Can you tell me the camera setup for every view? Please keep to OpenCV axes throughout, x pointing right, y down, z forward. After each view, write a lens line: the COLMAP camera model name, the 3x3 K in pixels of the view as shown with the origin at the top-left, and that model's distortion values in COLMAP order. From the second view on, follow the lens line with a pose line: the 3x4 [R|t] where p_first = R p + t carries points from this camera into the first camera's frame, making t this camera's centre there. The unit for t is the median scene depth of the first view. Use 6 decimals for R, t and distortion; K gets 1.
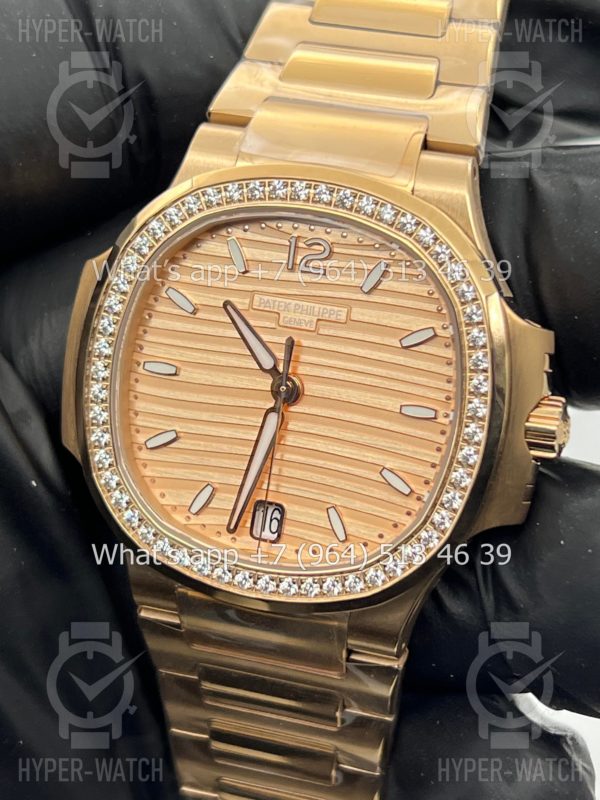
lens RADIAL K [[1900.9, 0, 300.0], [0, 1900.9, 400.0], [0, 0, 1]] dist [0.326249, 0.193590]
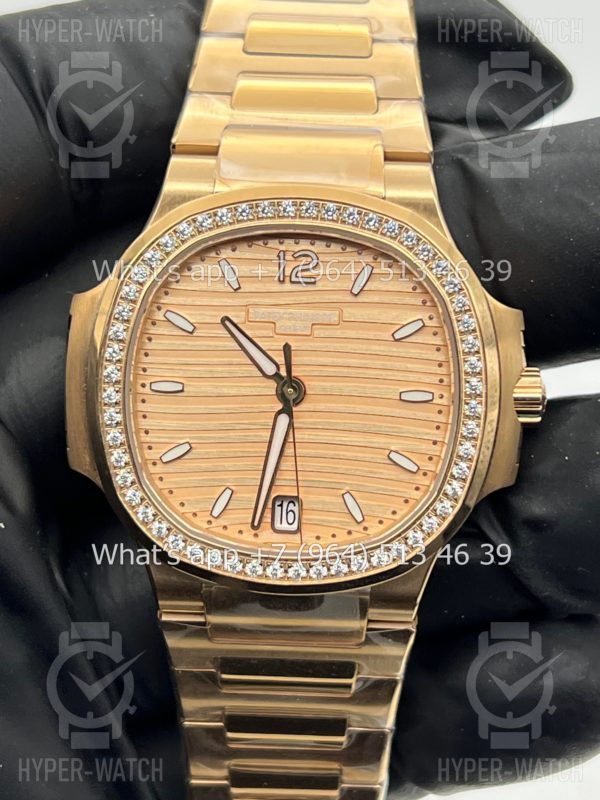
lens RADIAL K [[1900.9, 0, 300.0], [0, 1900.9, 400.0], [0, 0, 1]] dist [0.326249, 0.193590]
pose [[0.962611, -0.125559, 0.240030, -0.262591], [0.124239, 0.992037, 0.020687, -0.022375], [-0.240716, 0.009908, 0.970545, -0.056934]]
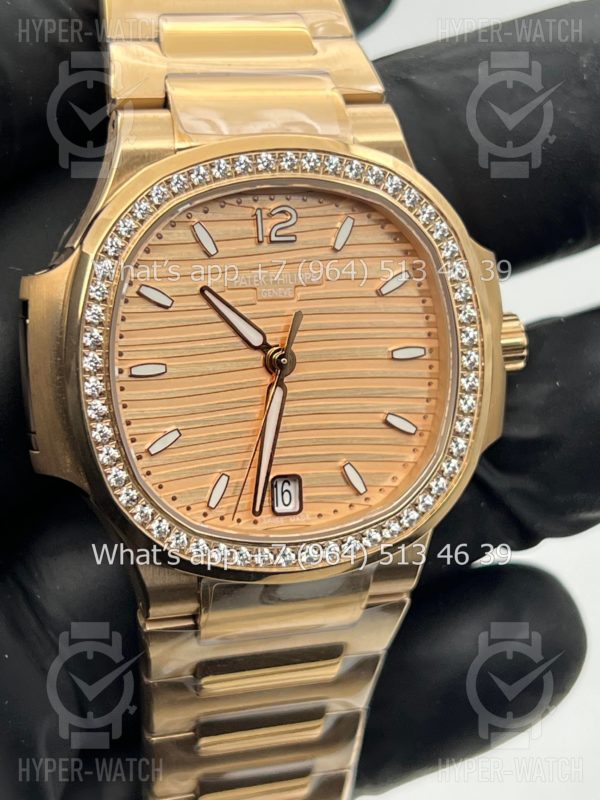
lens RADIAL K [[1900.9, 0, 300.0], [0, 1900.9, 400.0], [0, 0, 1]] dist [0.326249, 0.193590]
pose [[0.809651, -0.228339, 0.540673, -0.540347], [0.209212, 0.972985, 0.097623, -0.080680], [-0.548357, 0.034075, 0.835550, 0.159979]]
